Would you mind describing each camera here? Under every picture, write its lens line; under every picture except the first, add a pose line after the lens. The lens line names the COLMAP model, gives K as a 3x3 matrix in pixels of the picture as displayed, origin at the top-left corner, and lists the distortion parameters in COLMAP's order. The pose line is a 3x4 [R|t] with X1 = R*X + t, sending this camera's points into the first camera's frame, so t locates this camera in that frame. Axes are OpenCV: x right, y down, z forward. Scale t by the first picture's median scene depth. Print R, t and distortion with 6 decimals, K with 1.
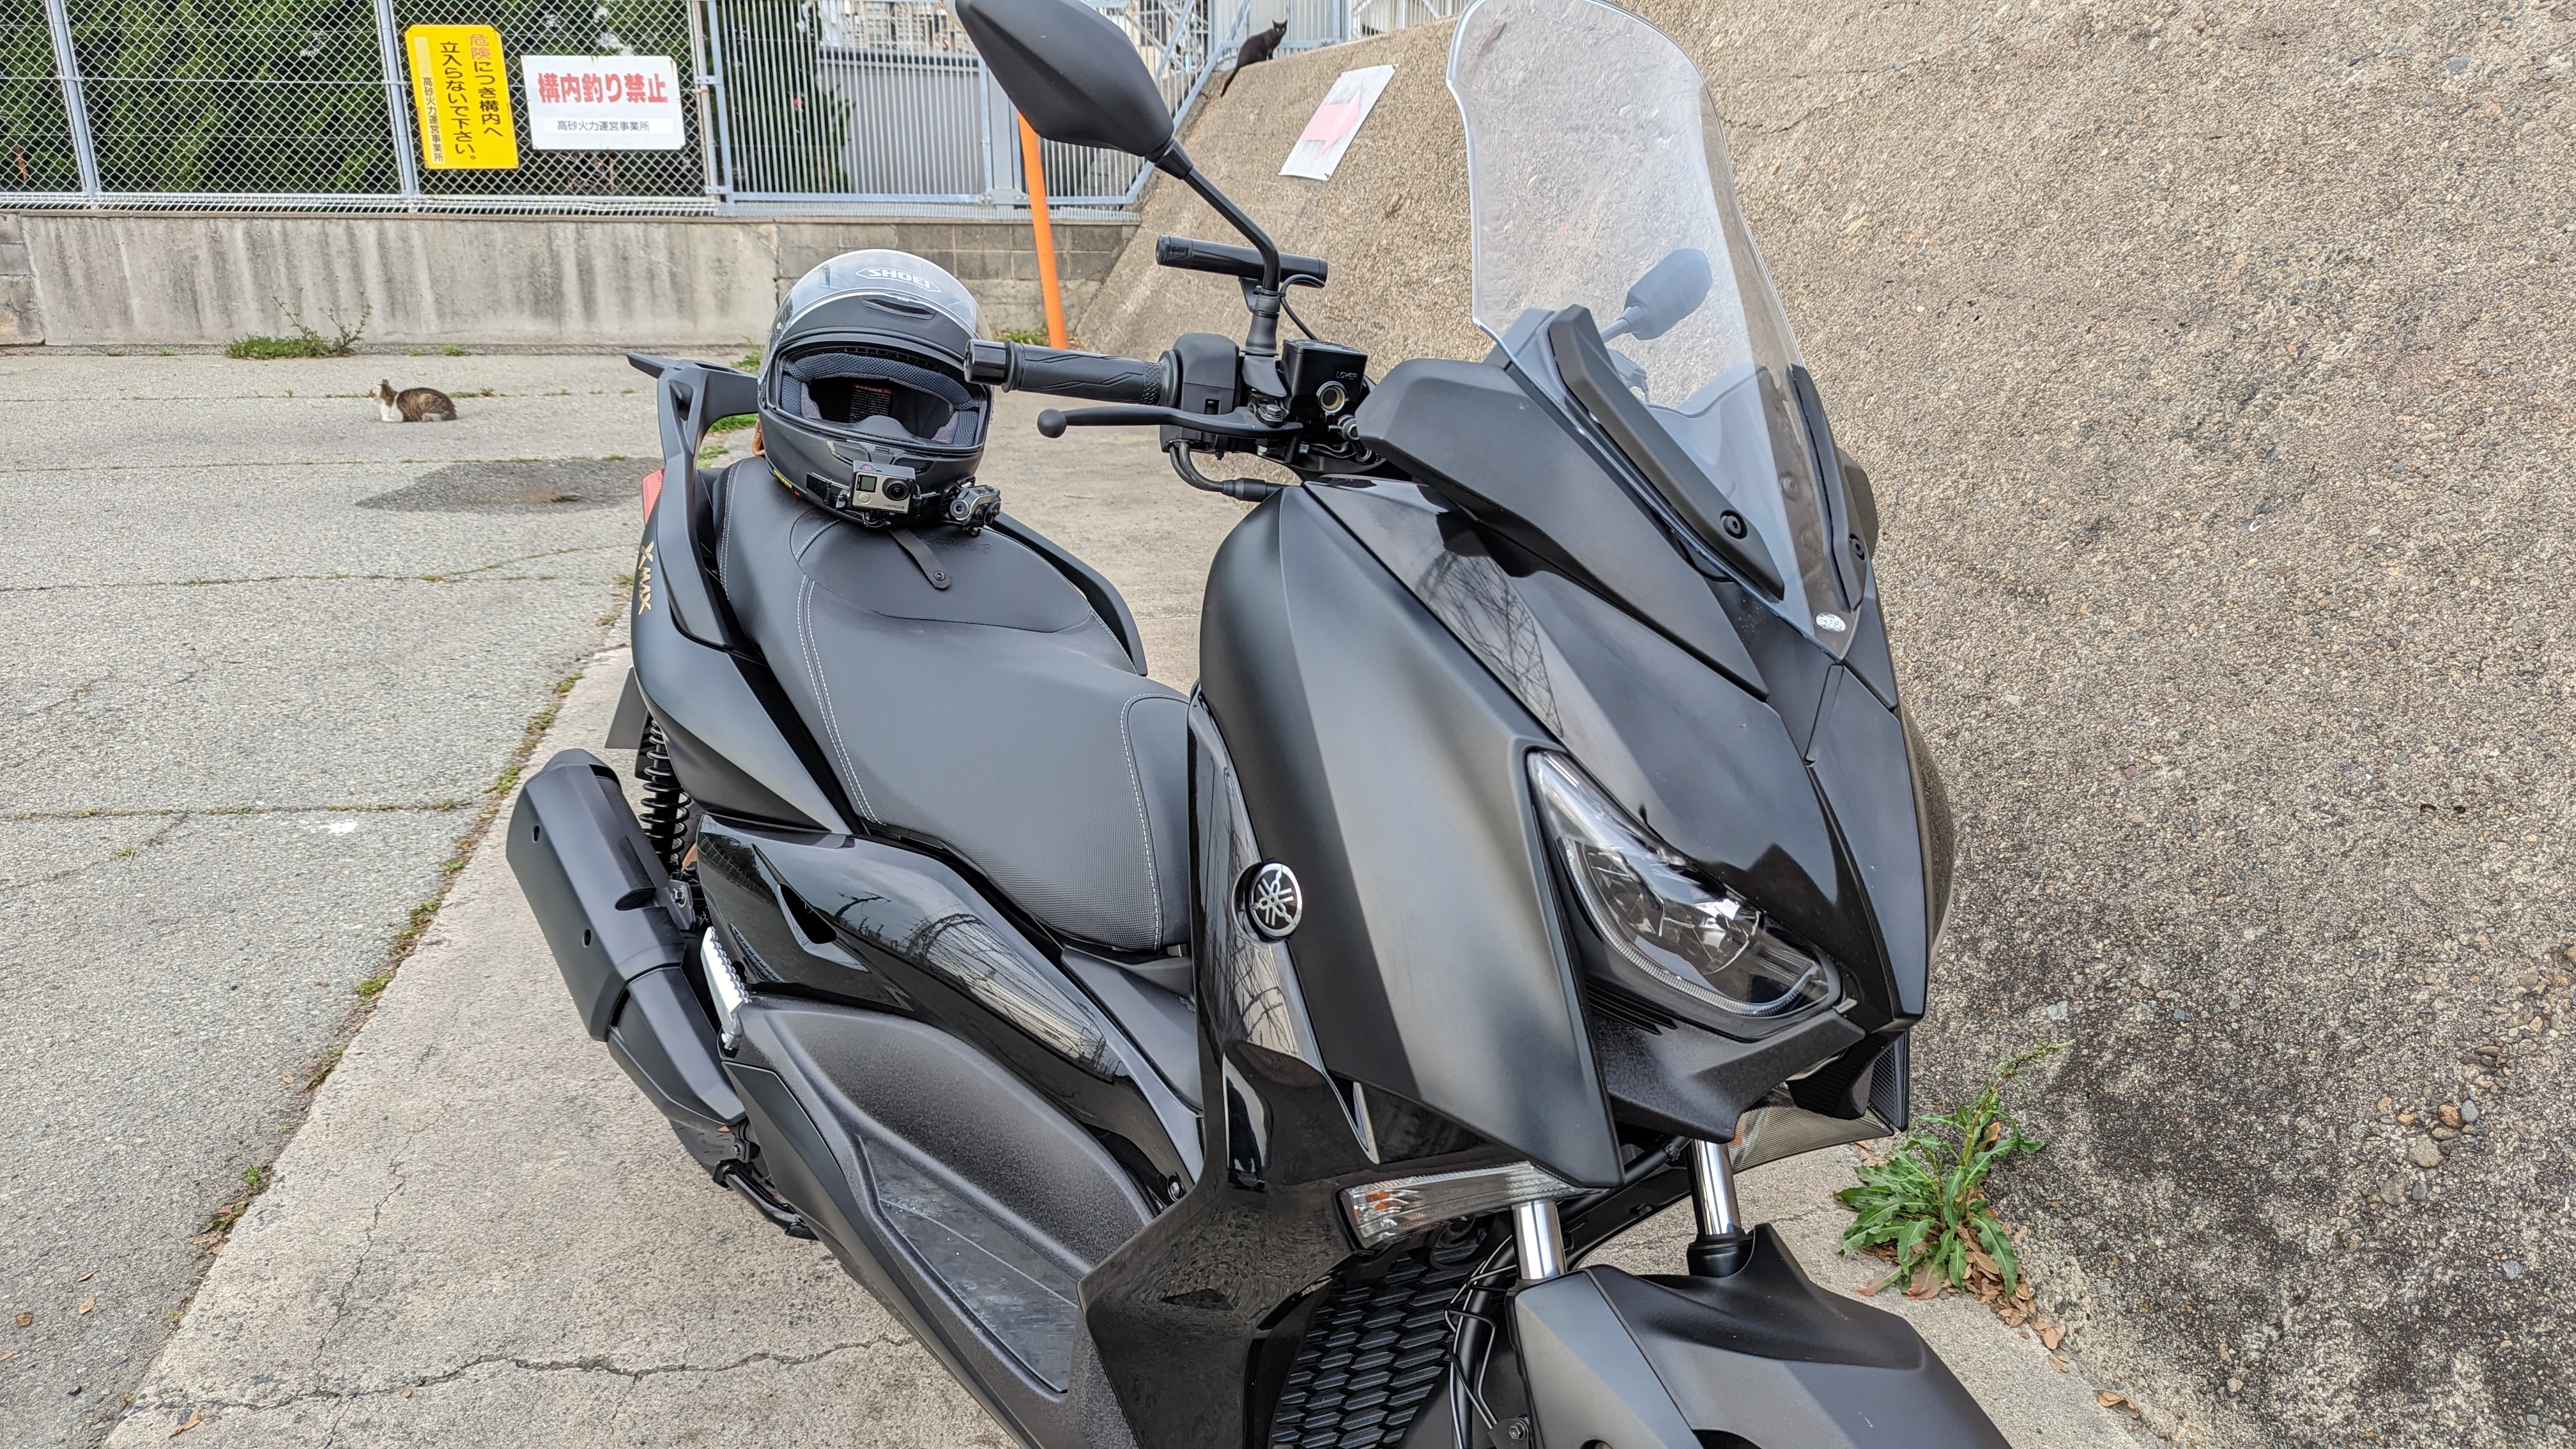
lens RADIAL K [[1888.0, 0, 1286.5], [0, 1888.0, 750.8], [0, 0, 1]] dist [0.043764, -0.061981]
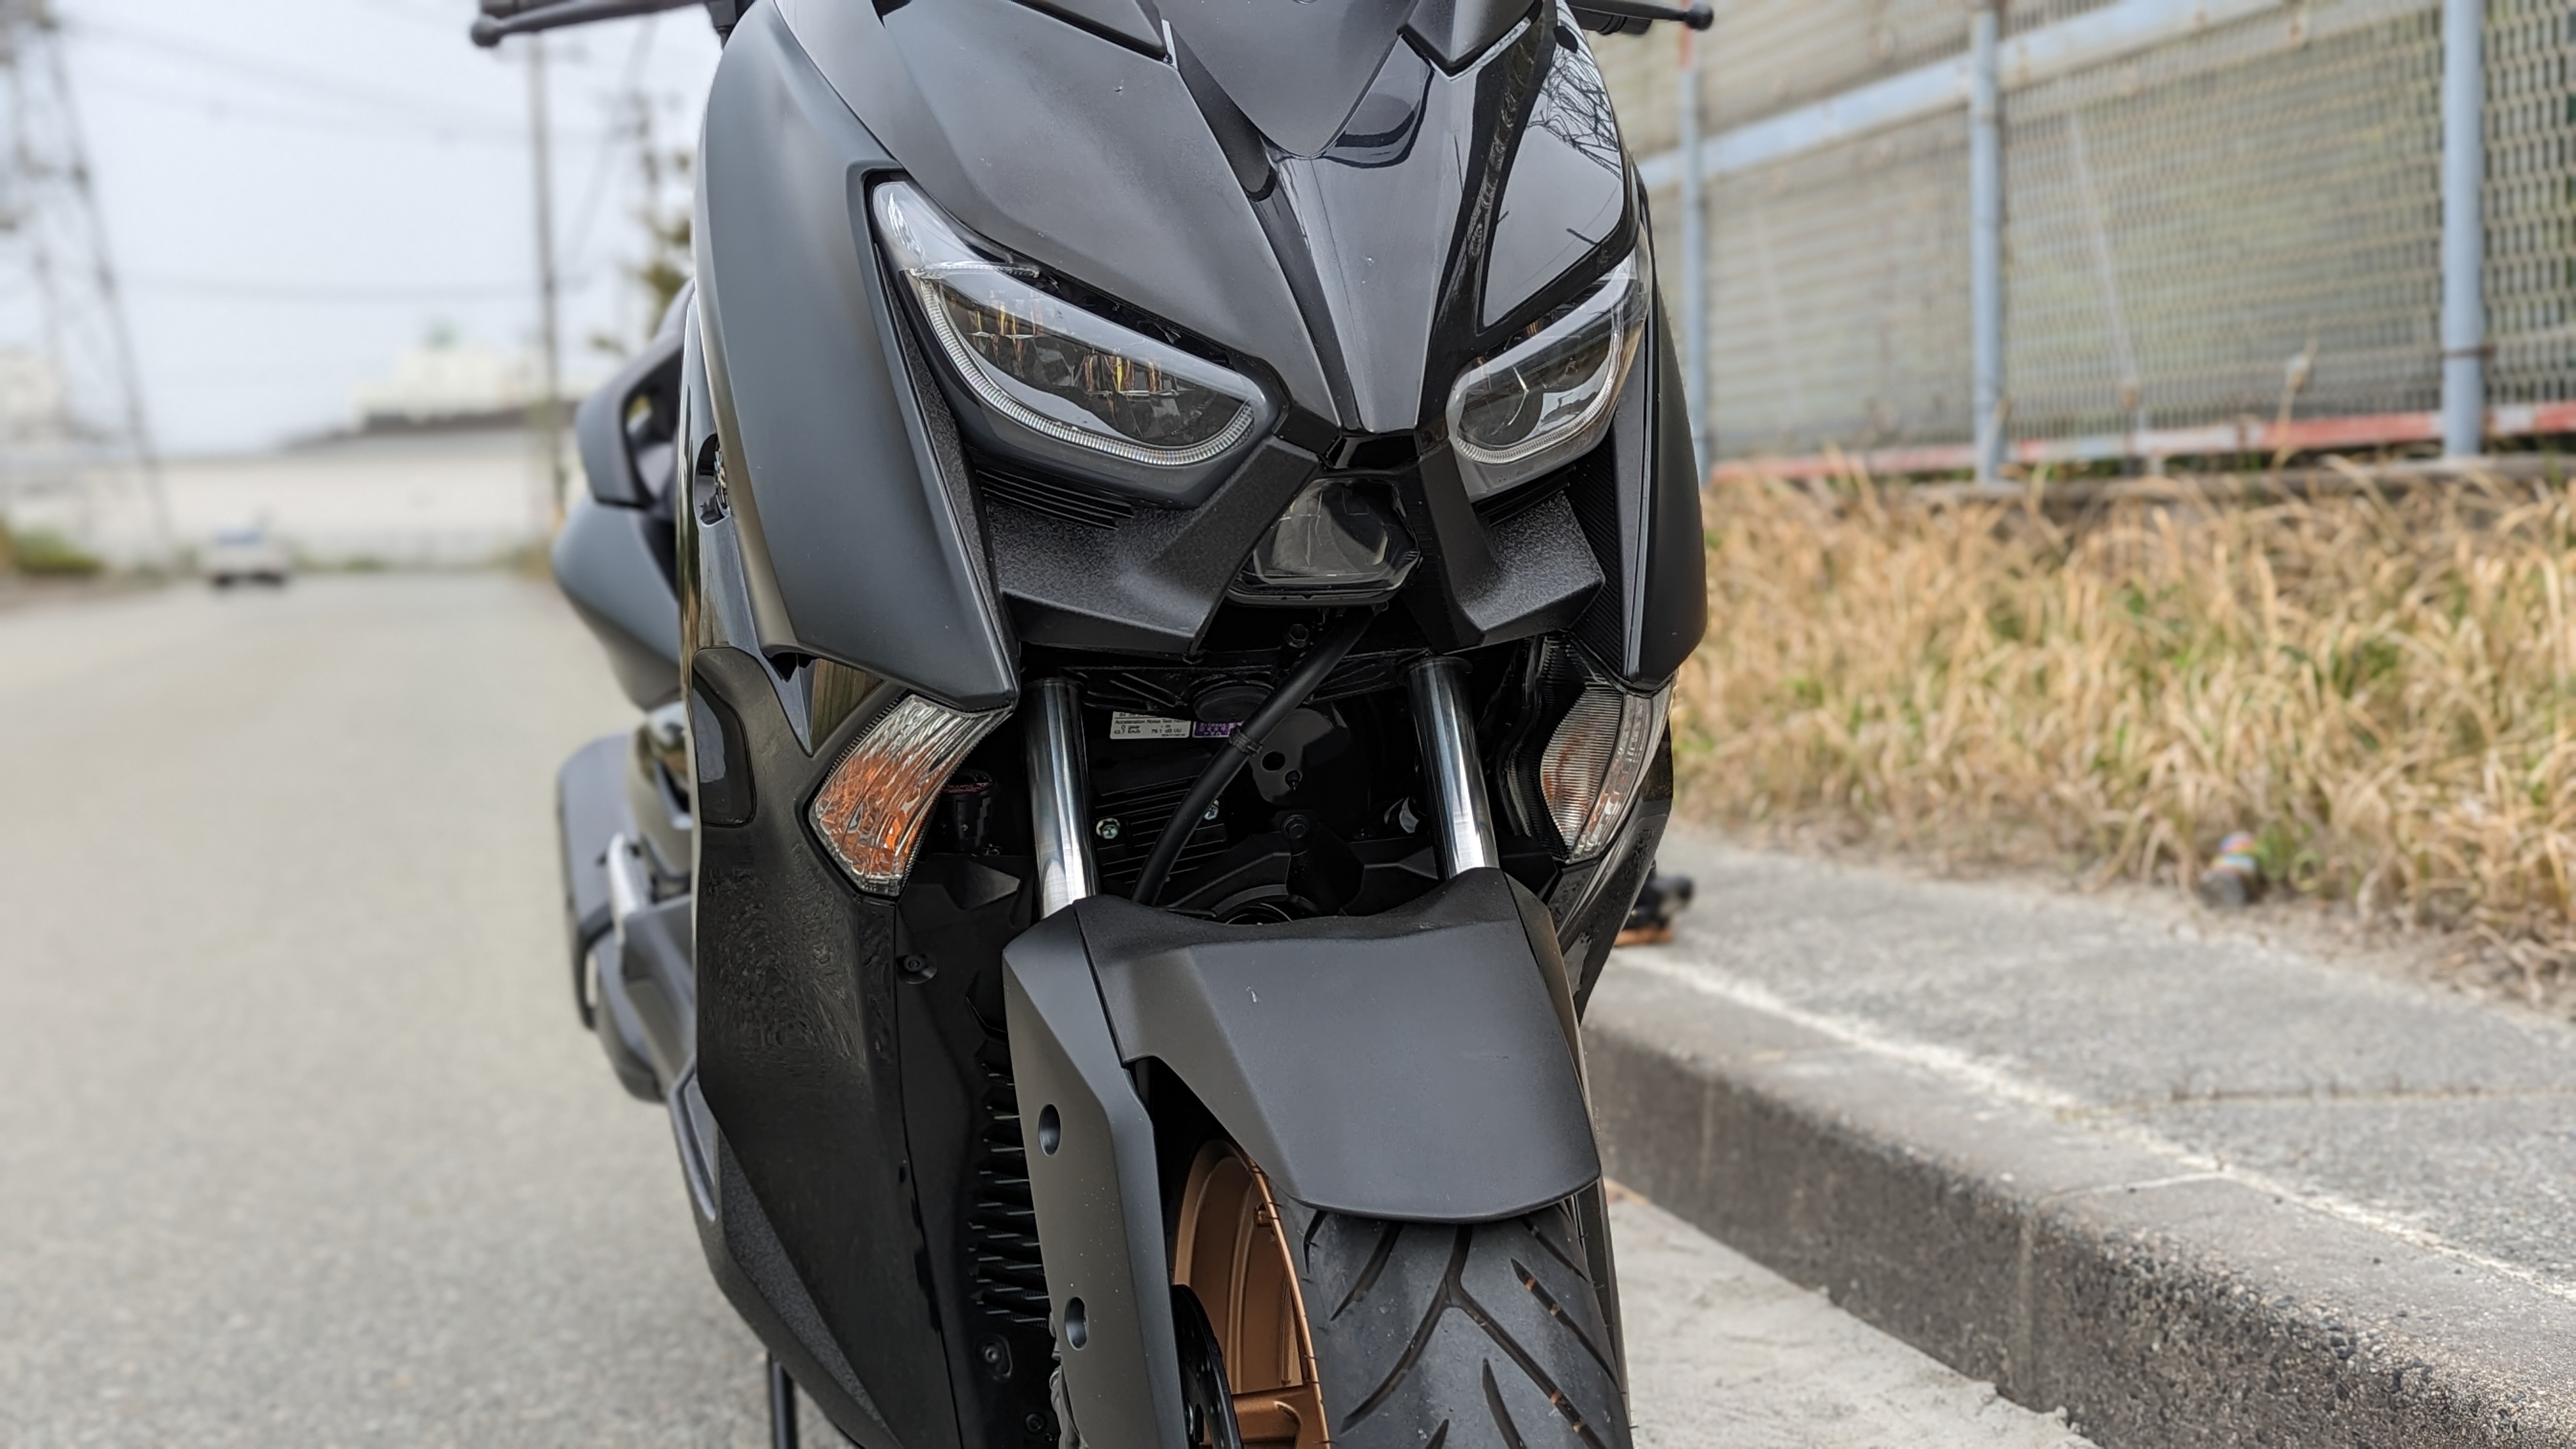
lens RADIAL K [[2837.7, 0, 1287.5], [0, 2837.7, 731.0], [0, 0, 1]] dist [0.024350, 0.000000]
pose [[0.904213, -0.149392, -0.400102, 0.672161], [0.097290, 0.984246, -0.147630, 0.386519], [0.415853, 0.094563, 0.904502, 0.022677]]
